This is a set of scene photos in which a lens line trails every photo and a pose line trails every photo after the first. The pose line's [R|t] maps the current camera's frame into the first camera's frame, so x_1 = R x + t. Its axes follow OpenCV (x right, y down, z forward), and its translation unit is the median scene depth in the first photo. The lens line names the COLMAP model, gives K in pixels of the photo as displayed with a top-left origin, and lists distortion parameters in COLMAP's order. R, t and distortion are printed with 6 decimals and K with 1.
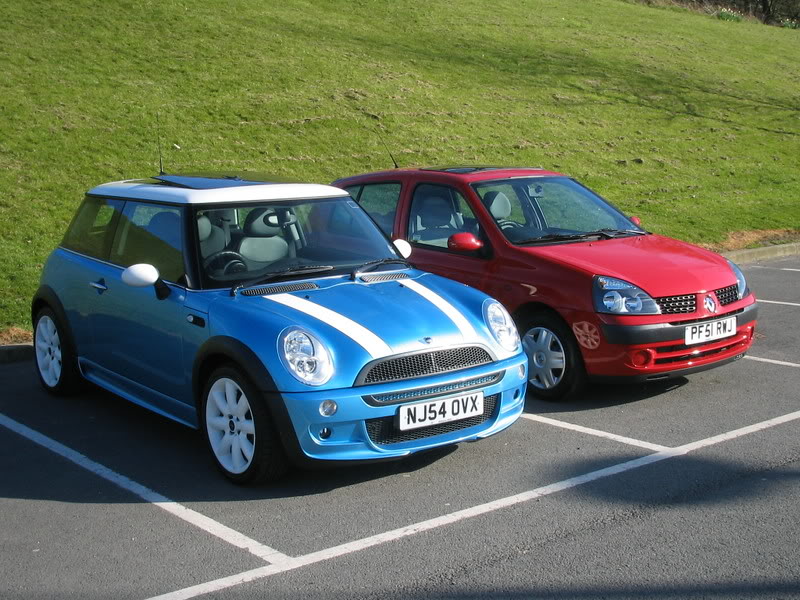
lens RADIAL K [[1157.5, 0, 400.8], [0, 1157.5, 283.8], [0, 0, 1]] dist [-0.114959, -0.004214]
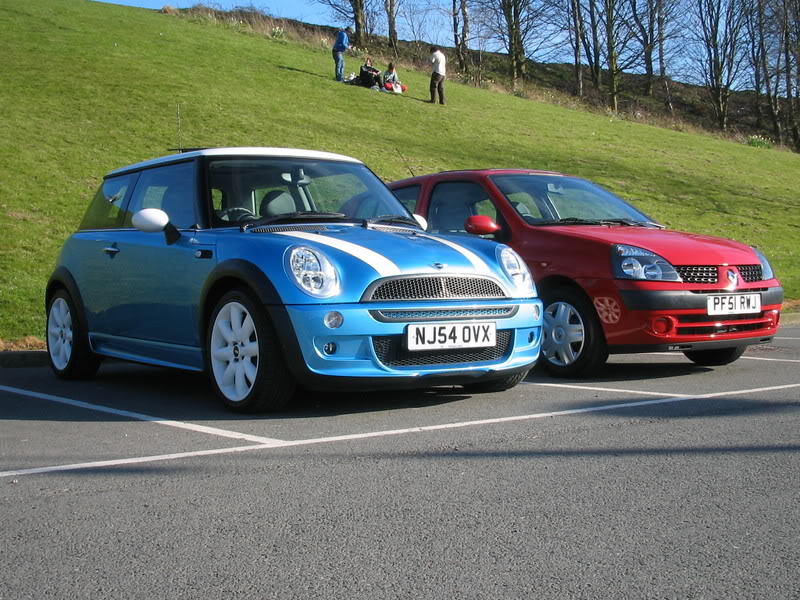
lens RADIAL K [[1157.5, 0, 400.8], [0, 1157.5, 283.8], [0, 0, 1]] dist [-0.114959, -0.004214]
pose [[0.999516, 0.002565, -0.031018, 0.018188], [-0.006451, 0.992029, -0.125845, 0.152734], [0.030448, 0.125984, 0.991565, 0.025470]]
